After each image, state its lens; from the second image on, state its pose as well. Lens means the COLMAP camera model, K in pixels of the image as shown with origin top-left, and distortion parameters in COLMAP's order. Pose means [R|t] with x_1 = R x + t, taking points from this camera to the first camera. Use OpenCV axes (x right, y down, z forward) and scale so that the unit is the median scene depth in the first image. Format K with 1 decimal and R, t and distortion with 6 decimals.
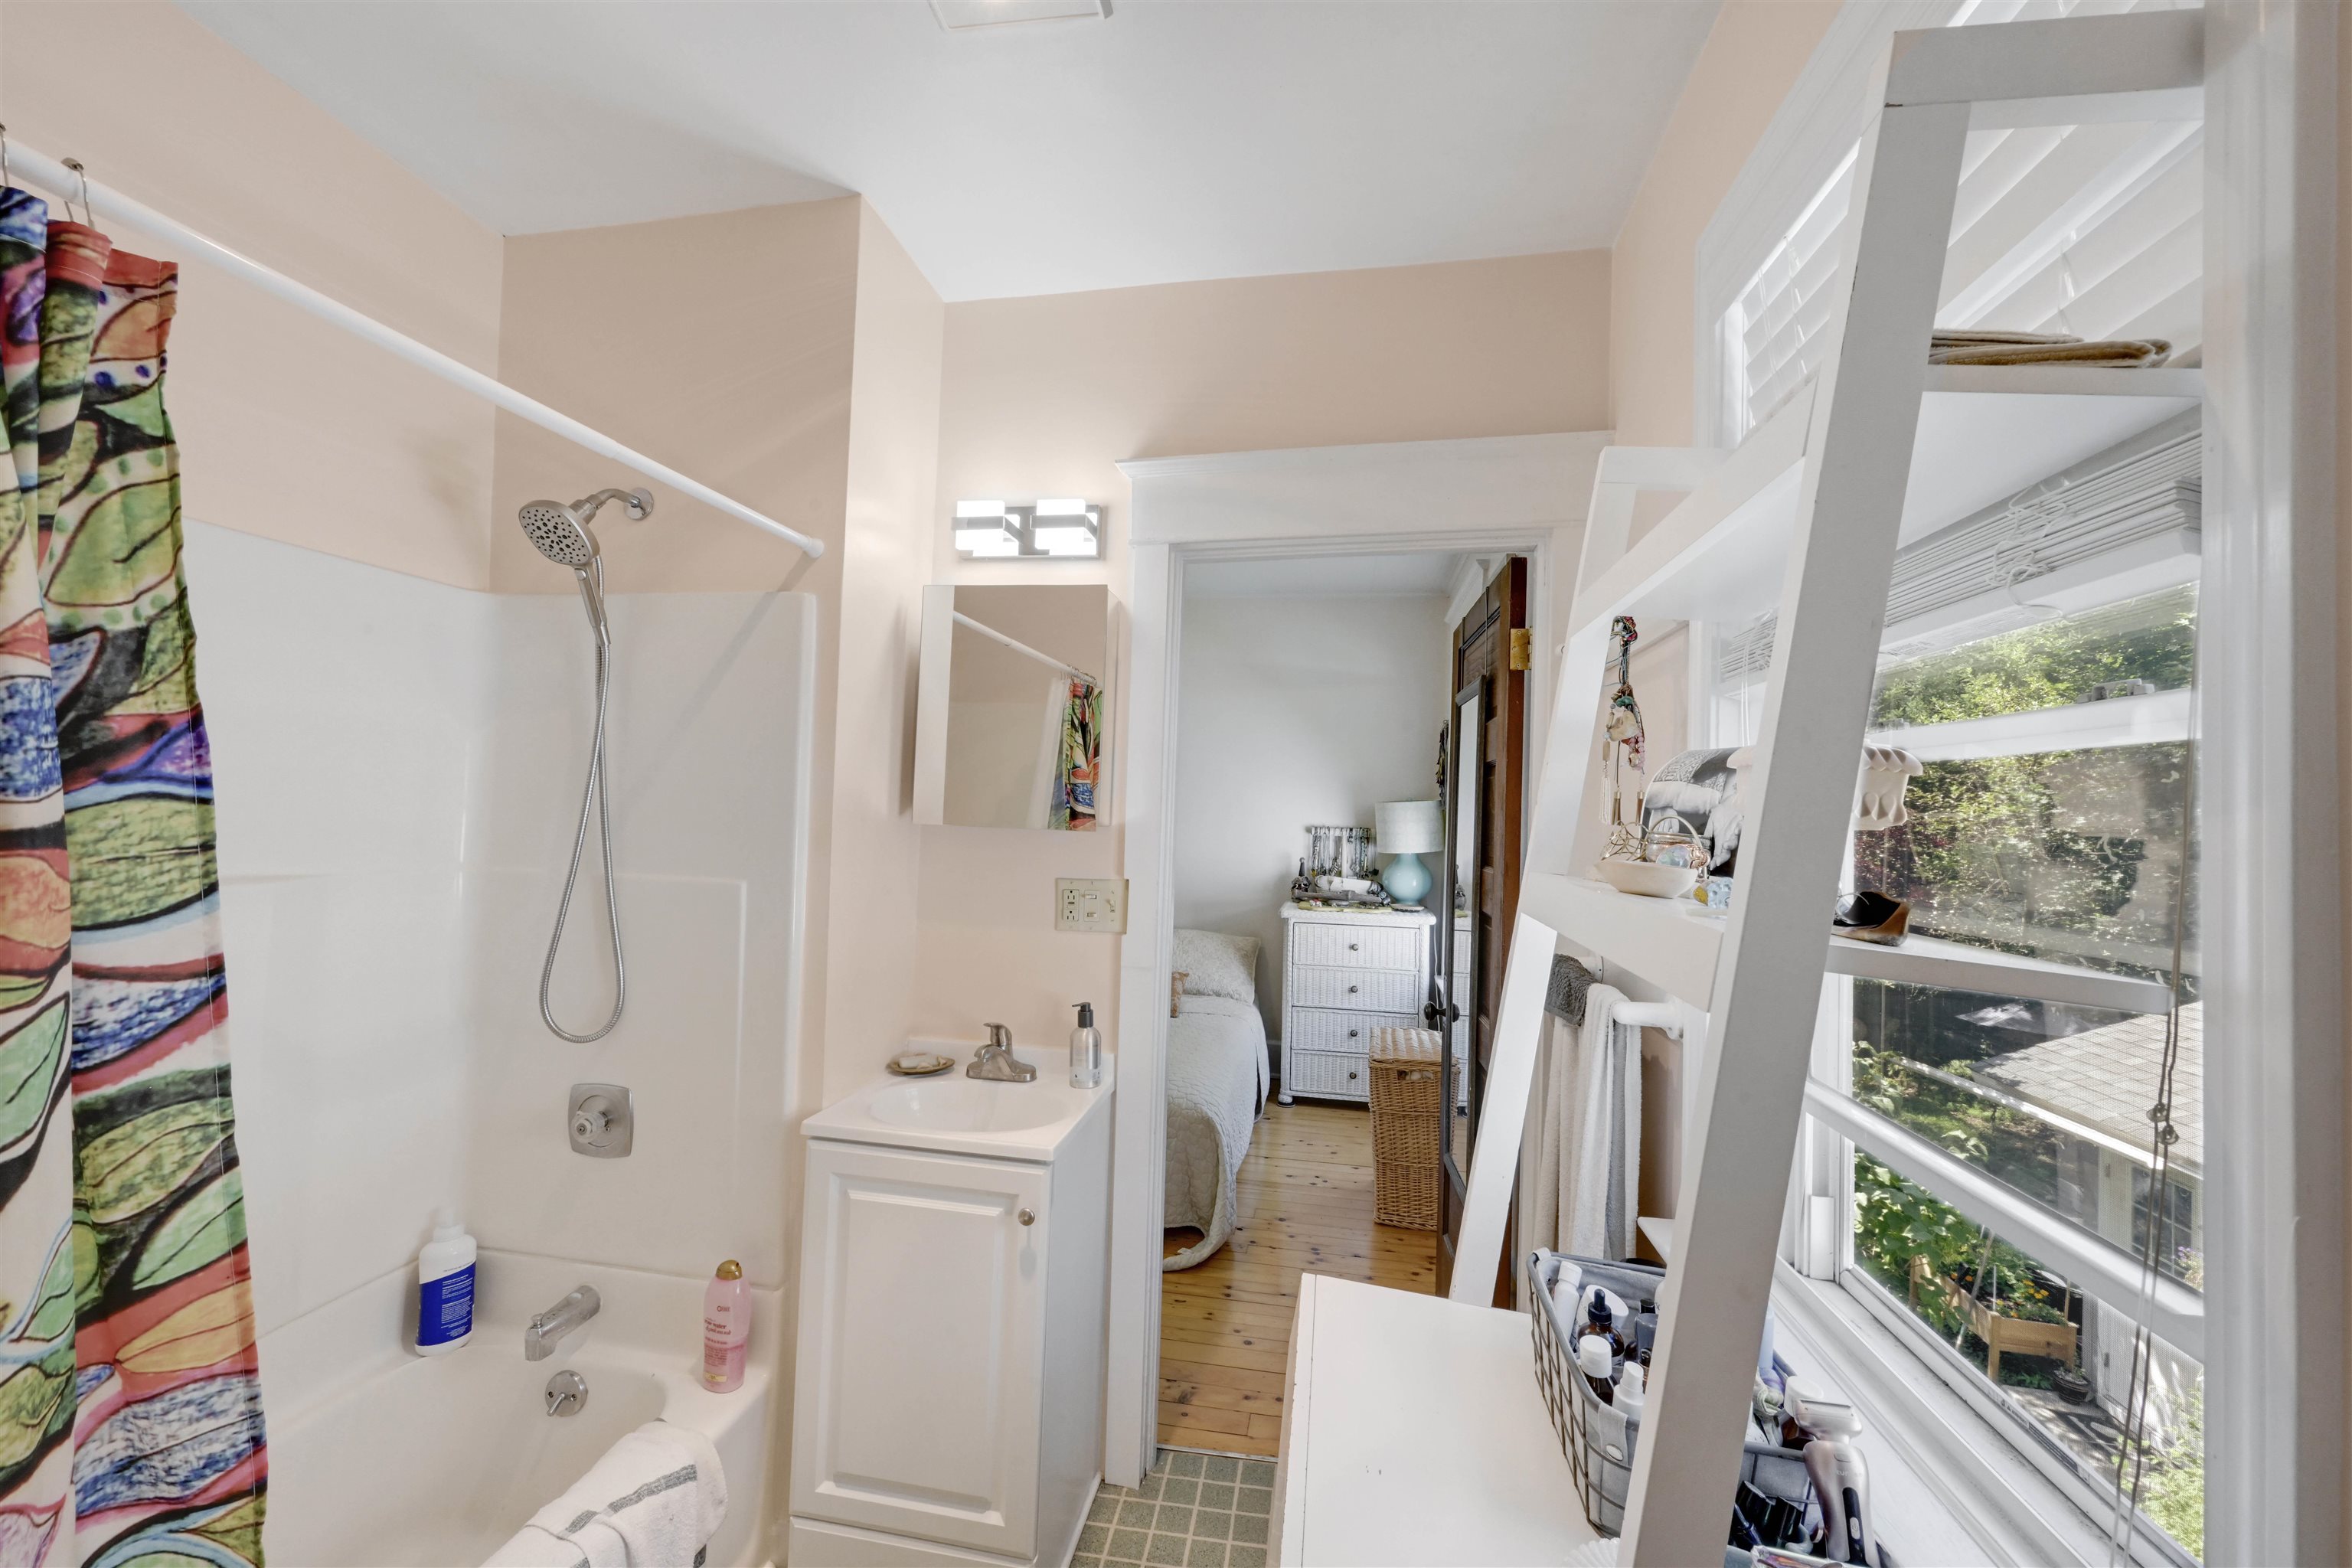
lens RADIAL K [[947.6, 0, 1171.5], [0, 947.6, 787.5], [0, 0, 1]] dist [-0.004226, 0.001600]
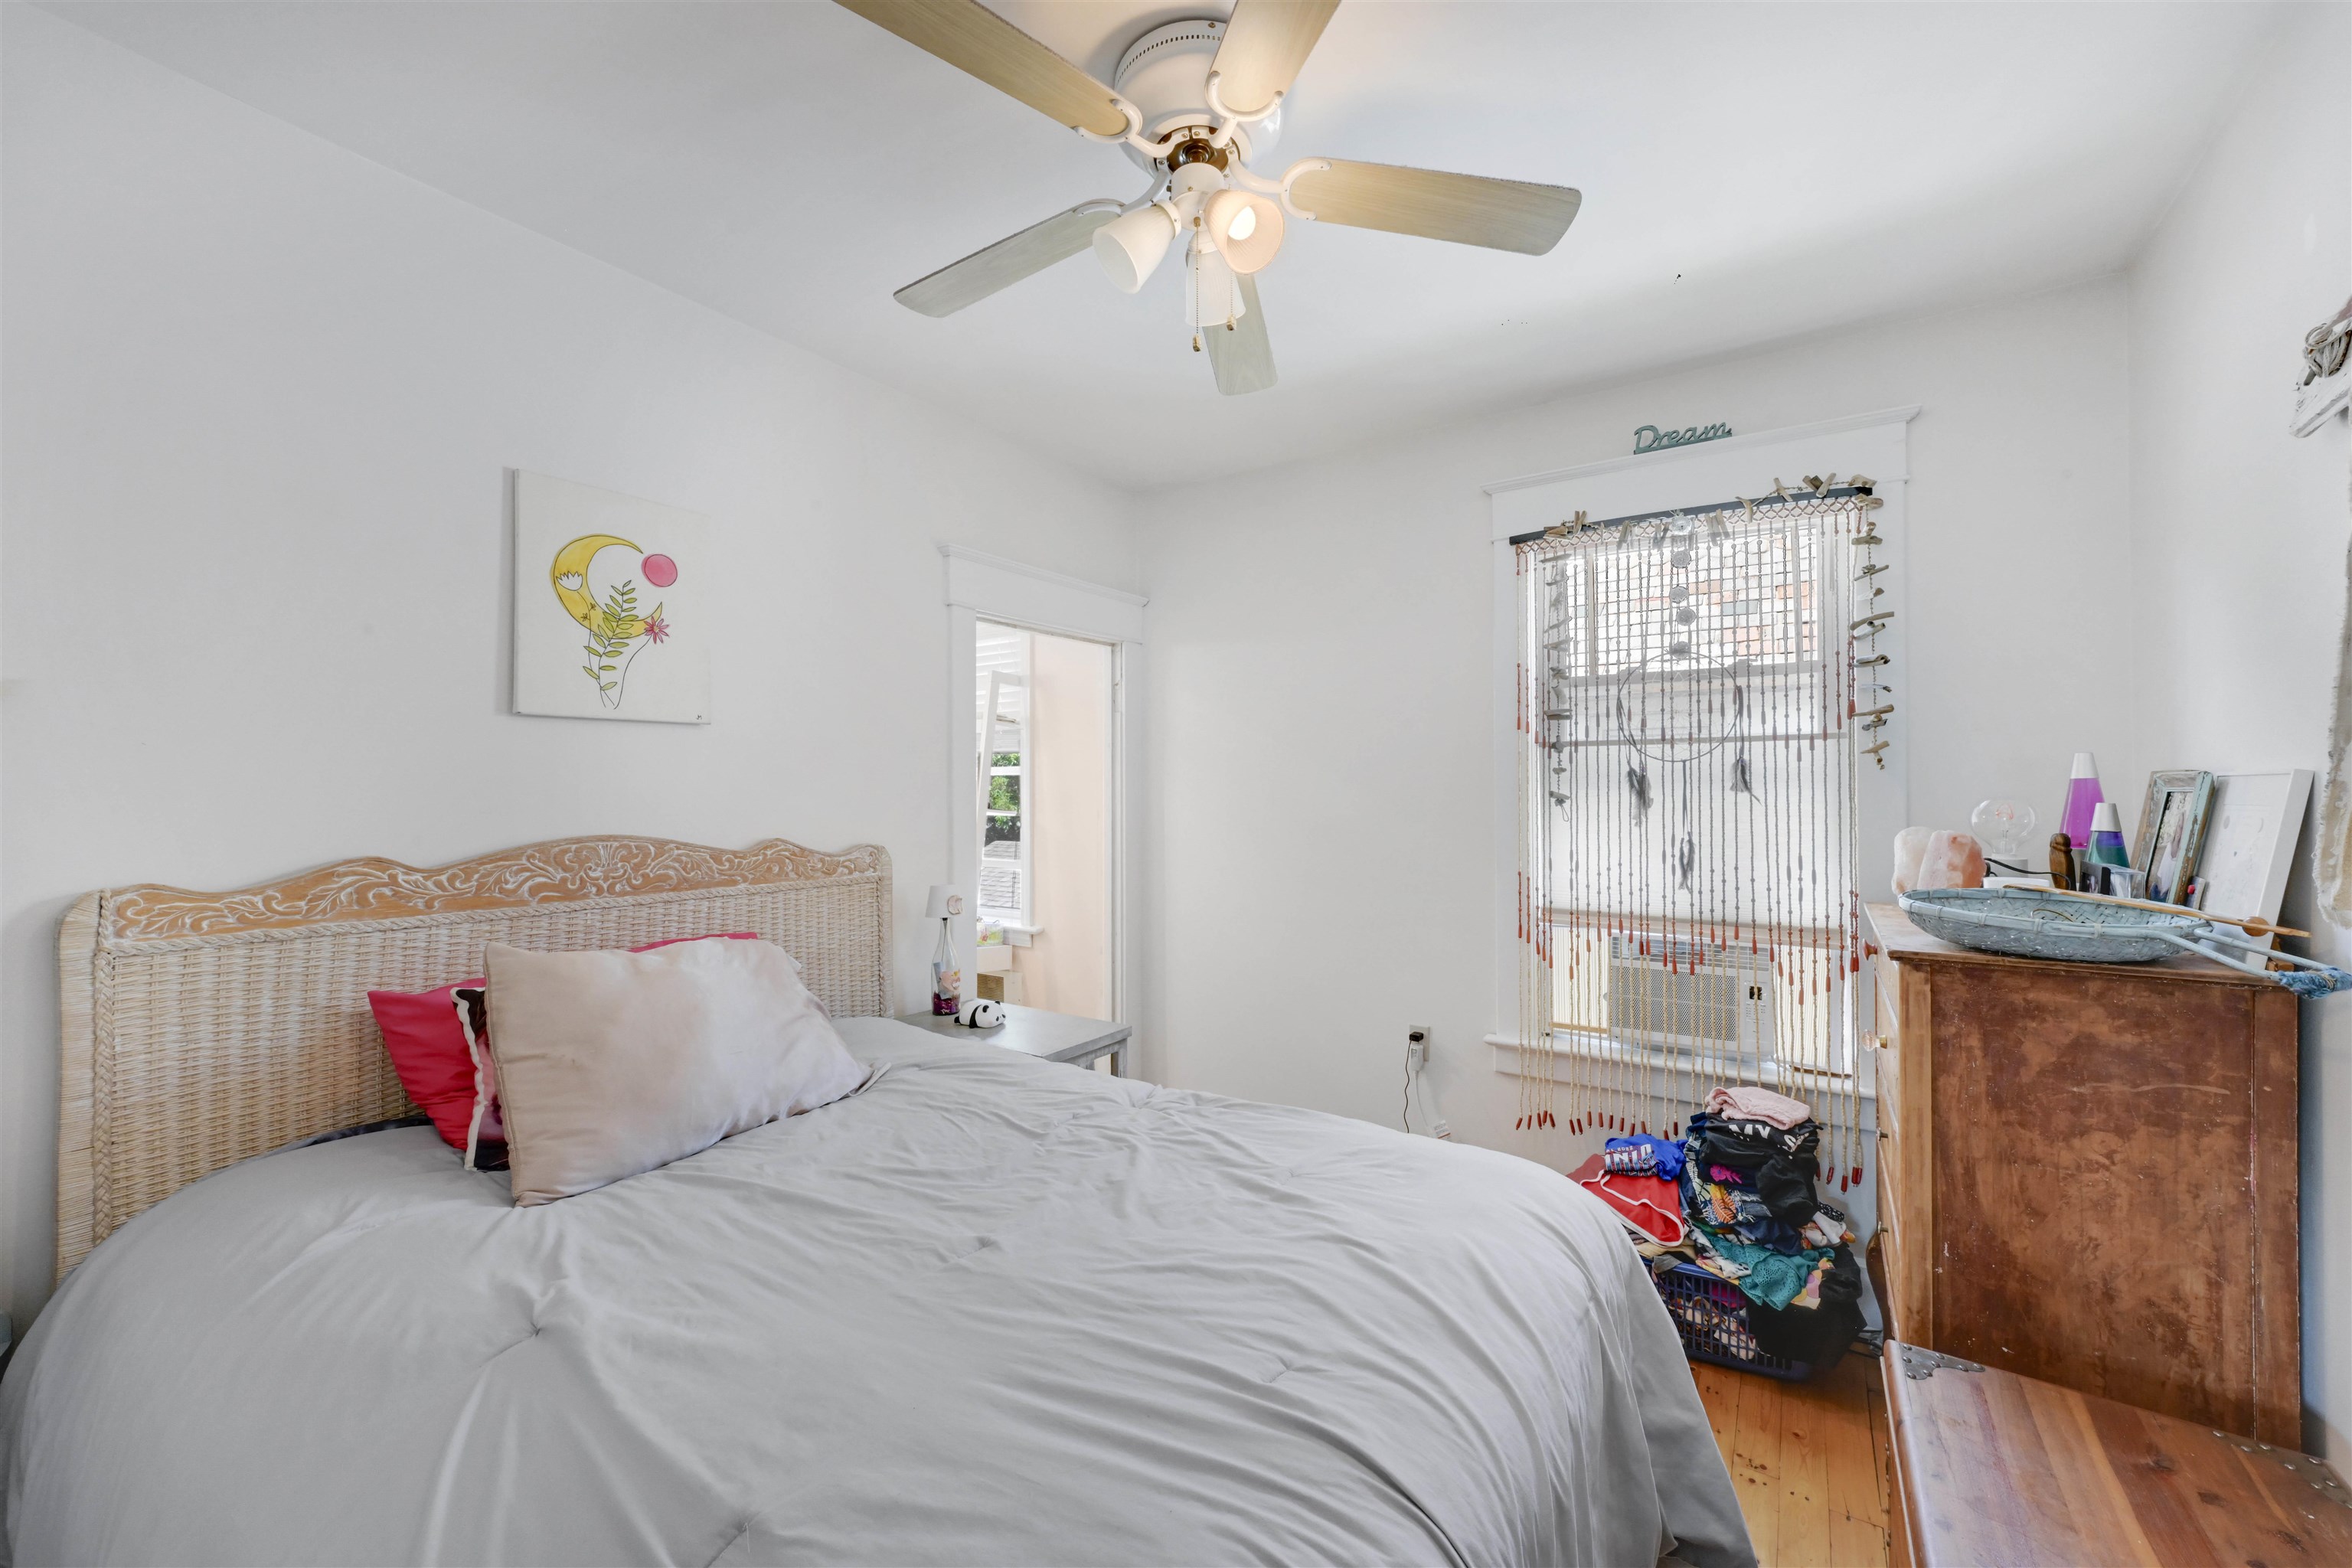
lens RADIAL K [[947.6, 0, 1174.7], [0, 947.6, 782.1], [0, 0, 1]] dist [-0.004226, 0.001600]
pose [[0.392097, 0.001504, 0.919923, -4.856490], [-0.005249, 0.999986, 0.000603, -0.007954], [-0.919909, -0.005065, 0.392100, -2.787059]]
